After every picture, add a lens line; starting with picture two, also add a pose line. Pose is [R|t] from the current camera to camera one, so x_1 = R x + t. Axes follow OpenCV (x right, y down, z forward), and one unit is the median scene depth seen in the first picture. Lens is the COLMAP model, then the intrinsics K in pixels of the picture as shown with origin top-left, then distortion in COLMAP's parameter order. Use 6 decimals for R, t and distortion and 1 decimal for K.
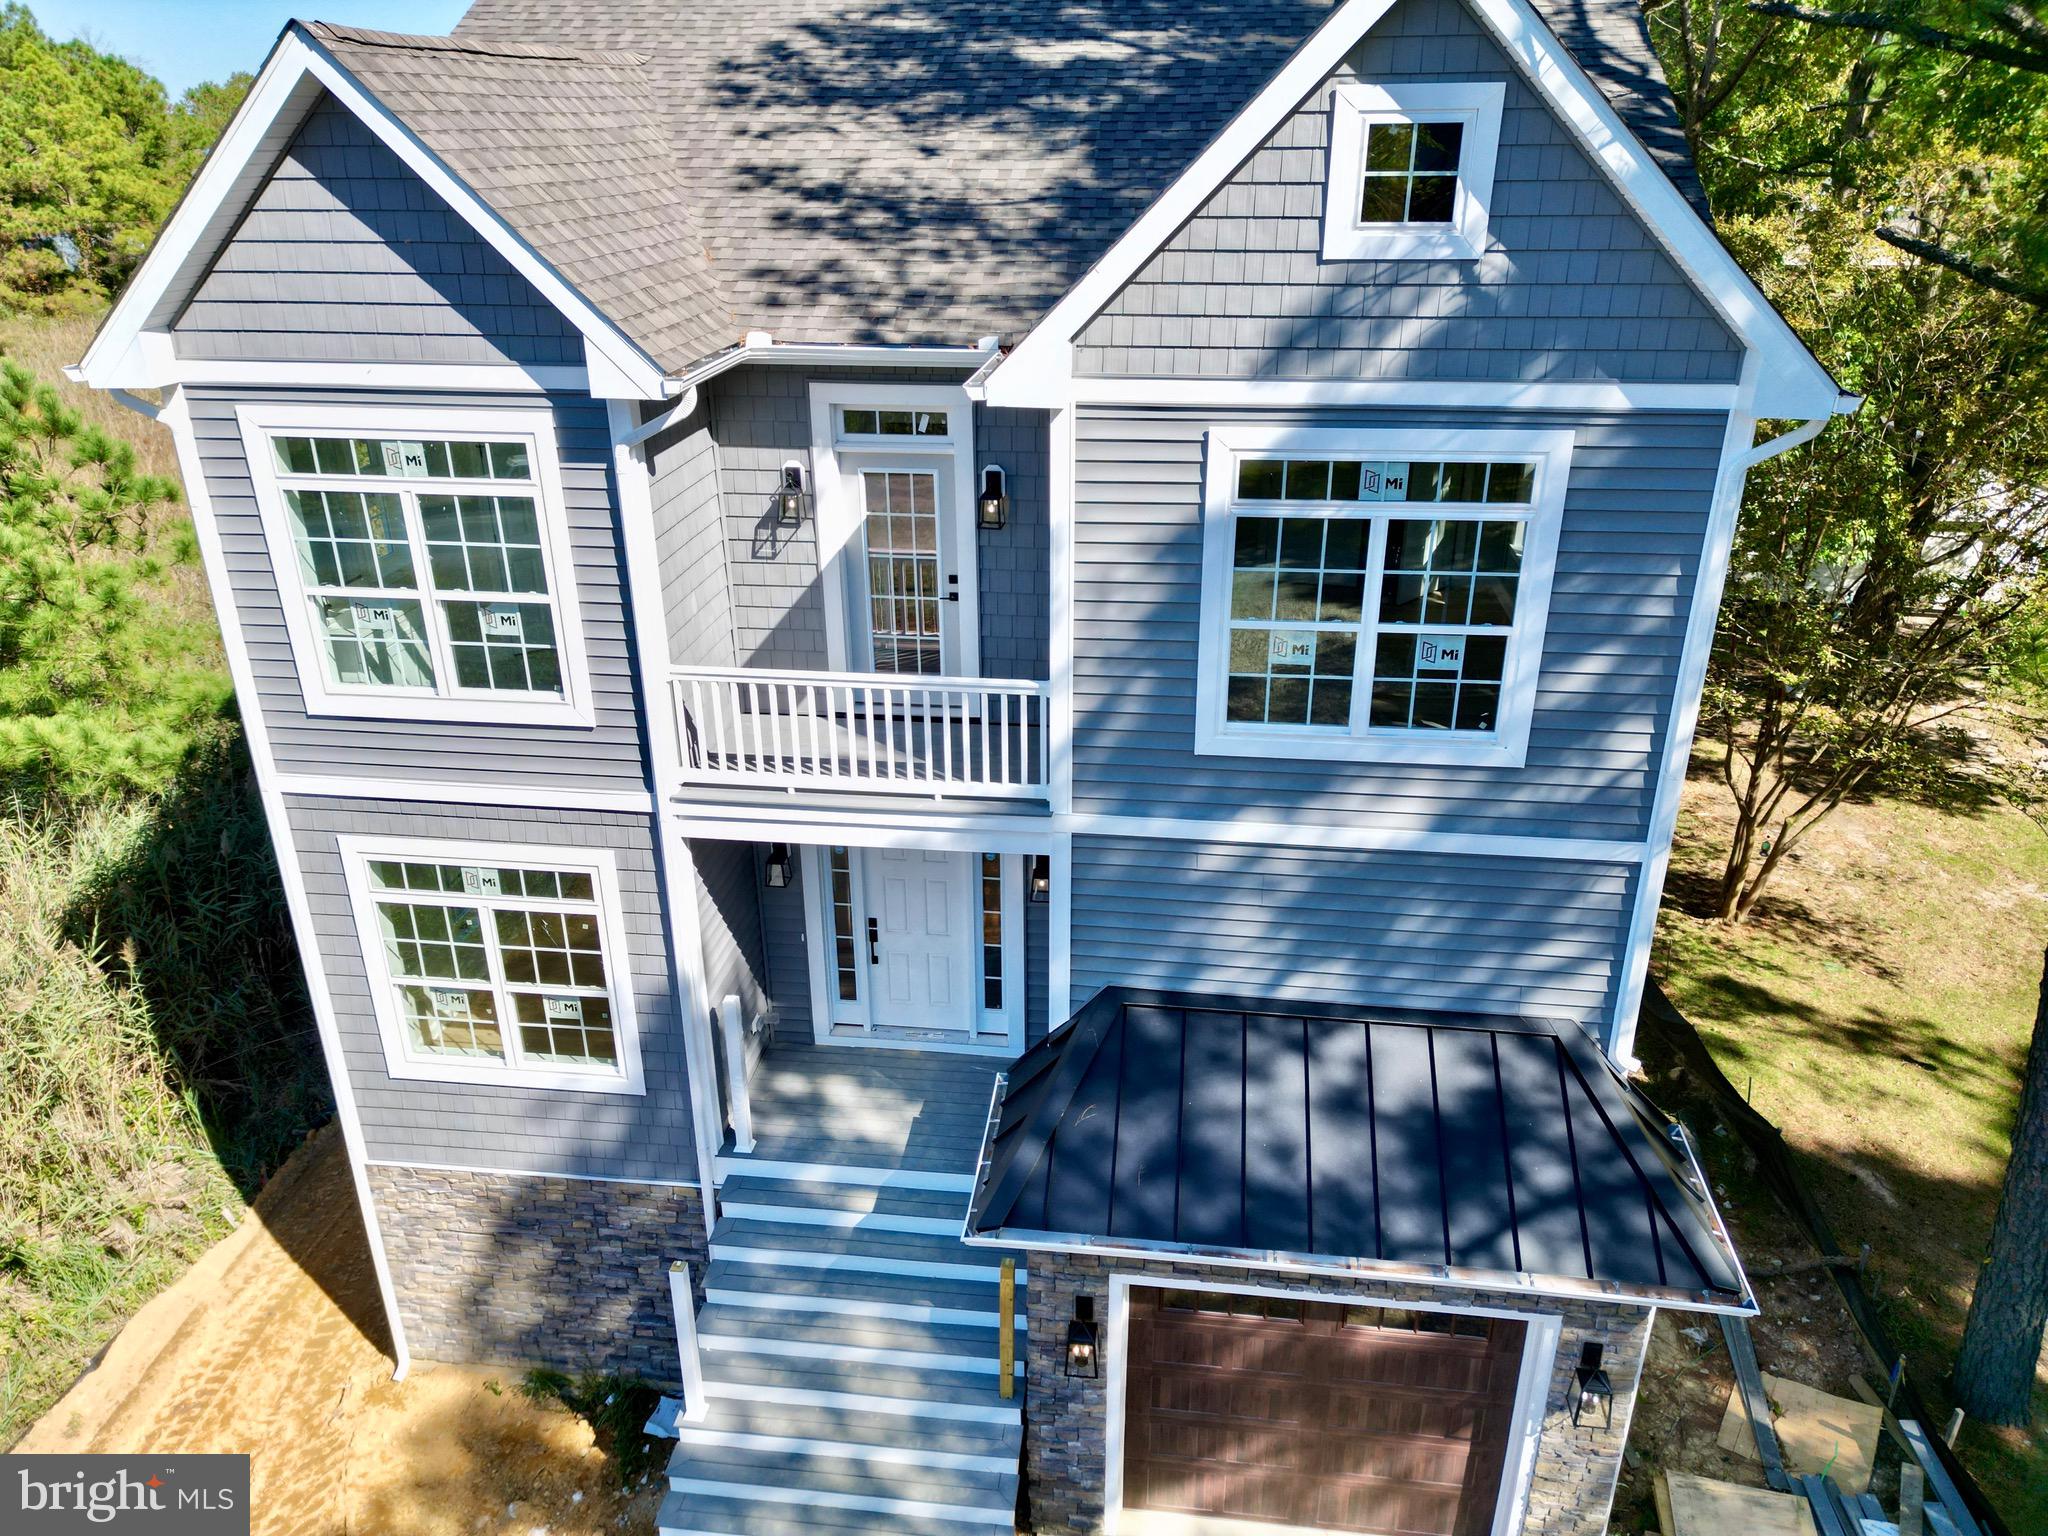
lens RADIAL K [[1435.2, 0, 1030.5], [0, 1435.2, 760.3], [0, 0, 1]] dist [0.066761, -0.068056]
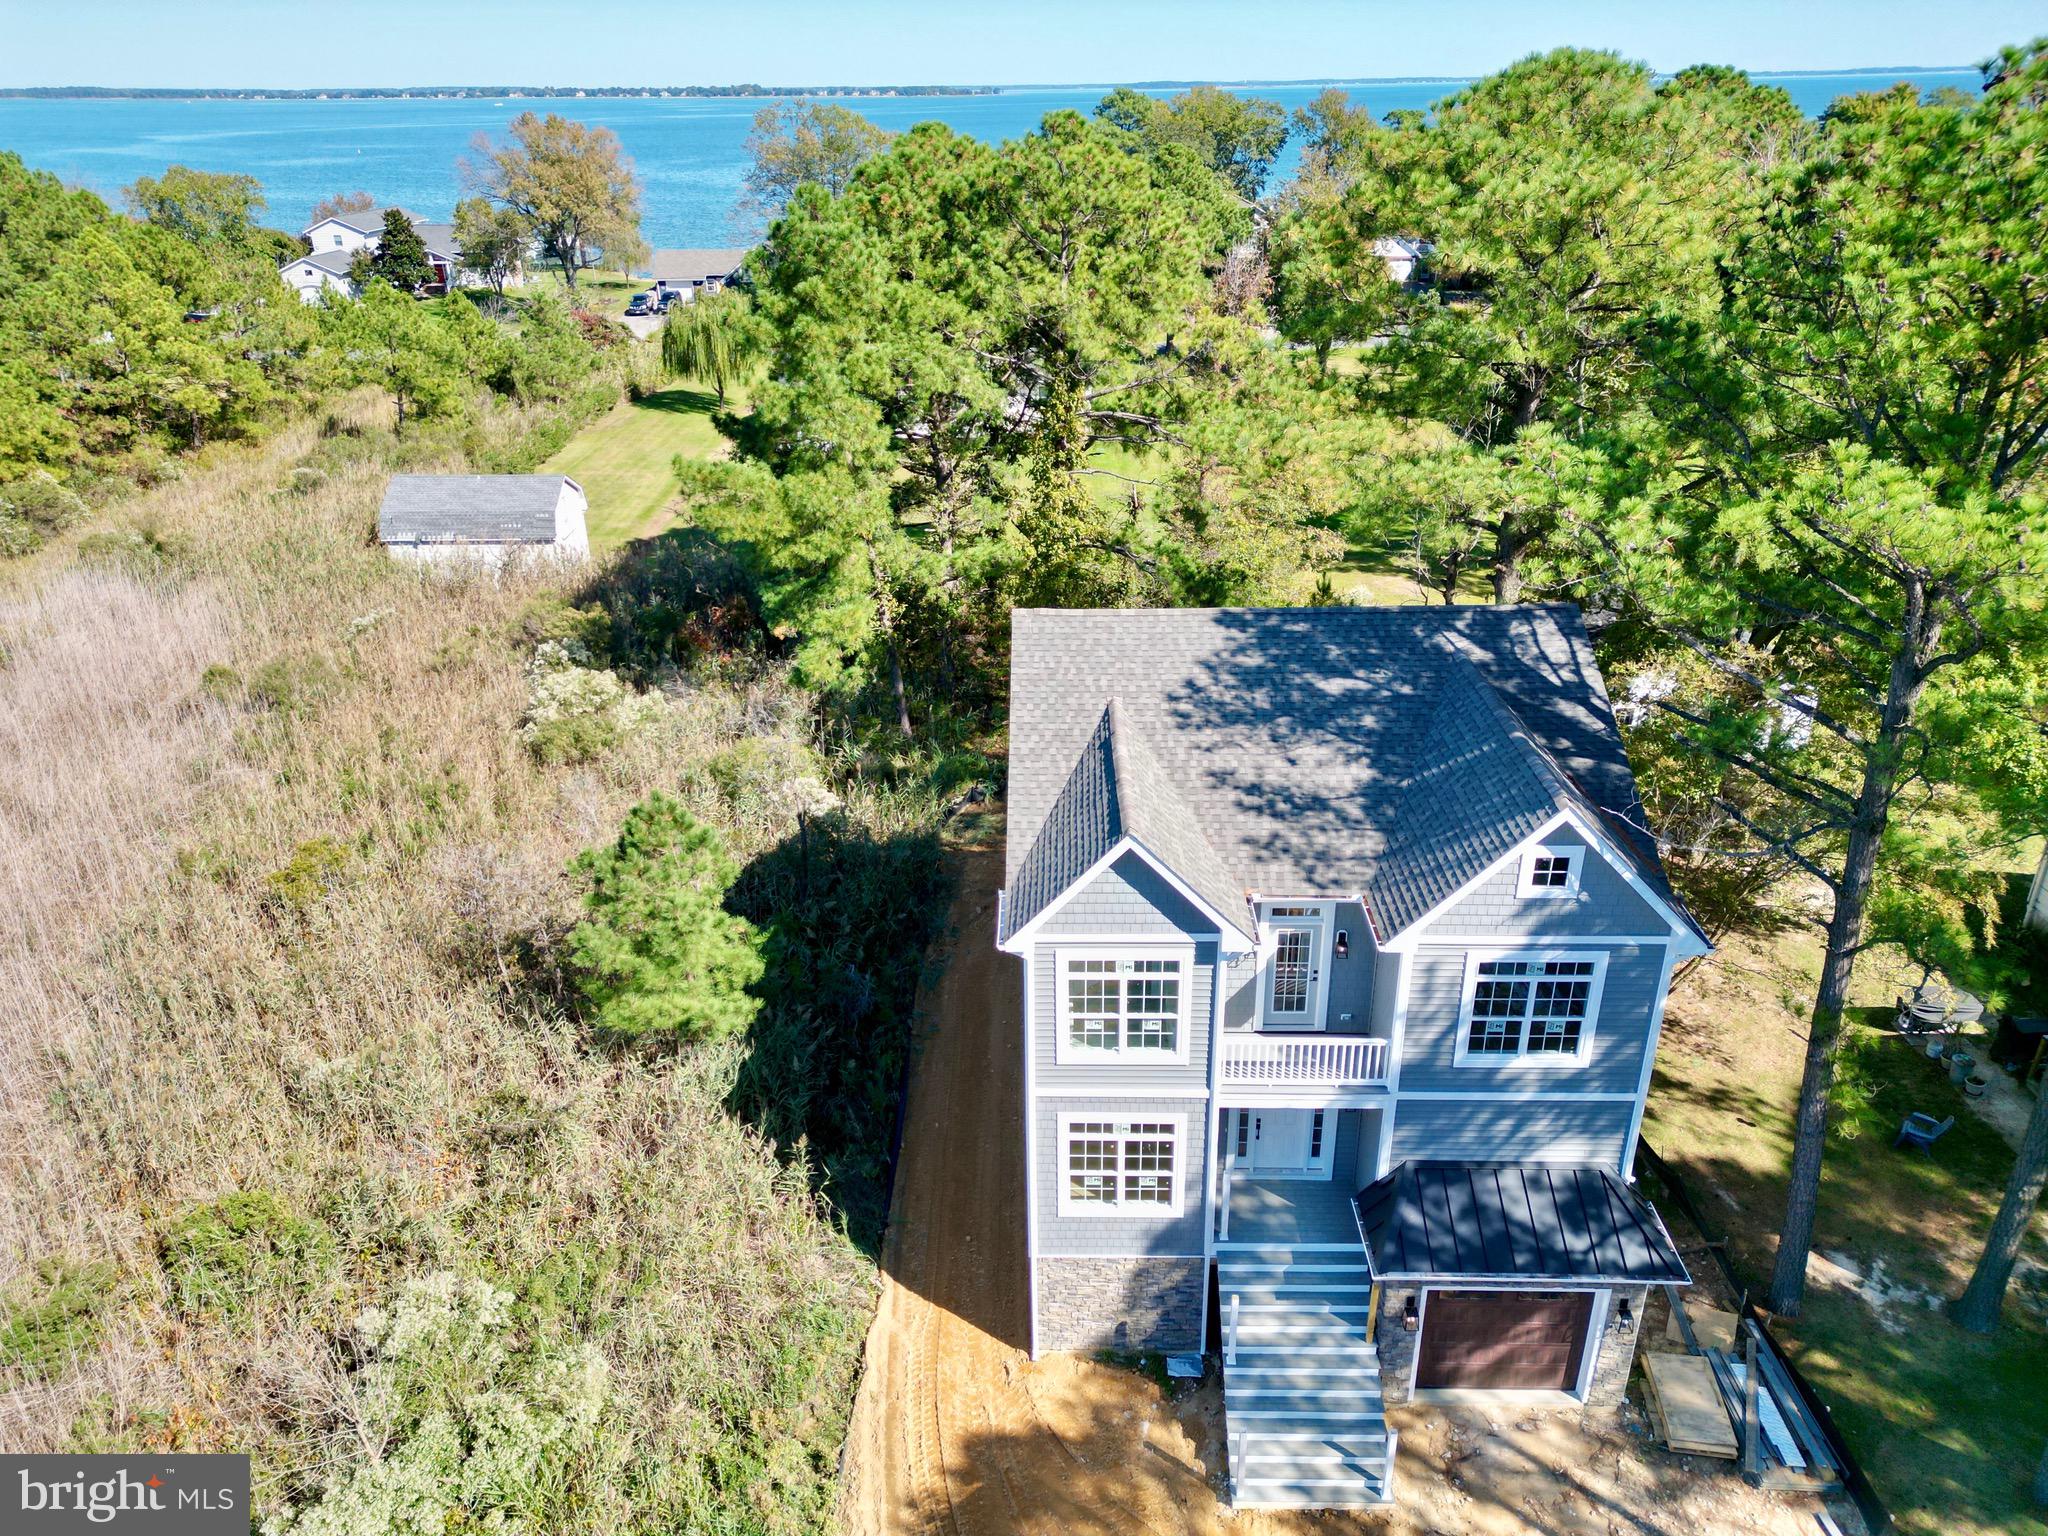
lens RADIAL K [[1435.2, 0, 1030.5], [0, 1435.2, 760.3], [0, 0, 1]] dist [0.066761, -0.068056]
pose [[0.994358, -0.050004, 0.093548, -0.736816], [0.048255, 0.998617, 0.020872, -0.562668], [-0.094463, -0.016240, 0.995396, -1.236375]]
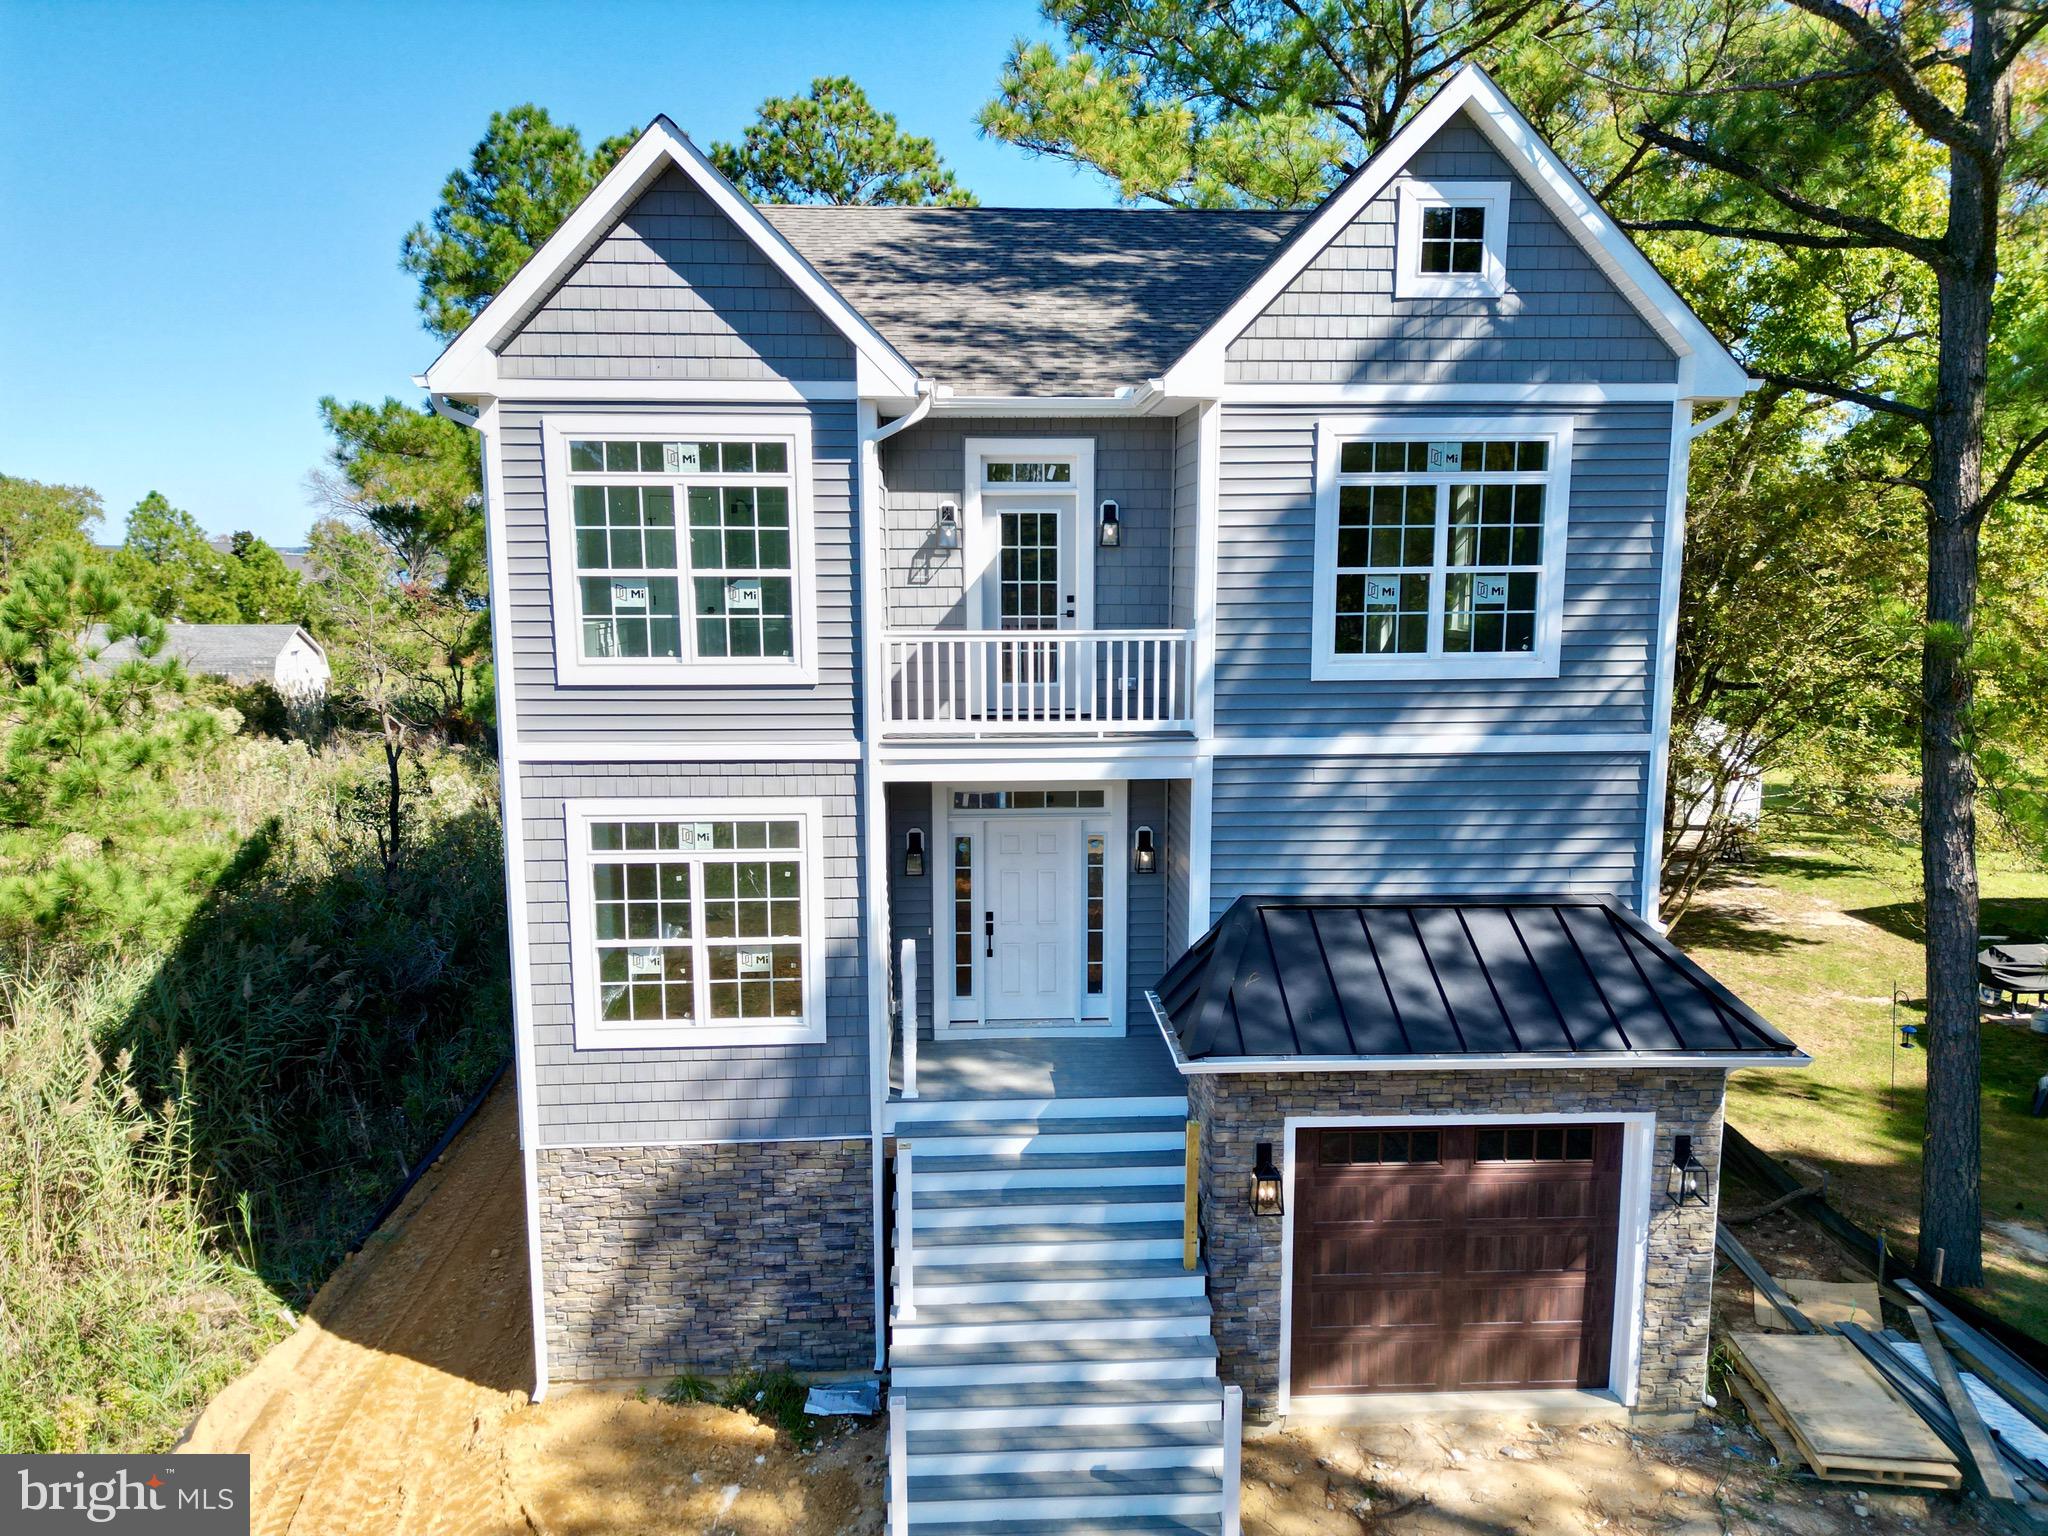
lens RADIAL K [[1435.2, 0, 1030.5], [0, 1435.2, 760.3], [0, 0, 1]] dist [0.066761, -0.068056]
pose [[0.985168, -0.020916, 0.170310, -0.330099], [0.065917, 0.962516, -0.263095, 0.361772], [-0.158424, 0.270419, 0.949619, -0.142092]]
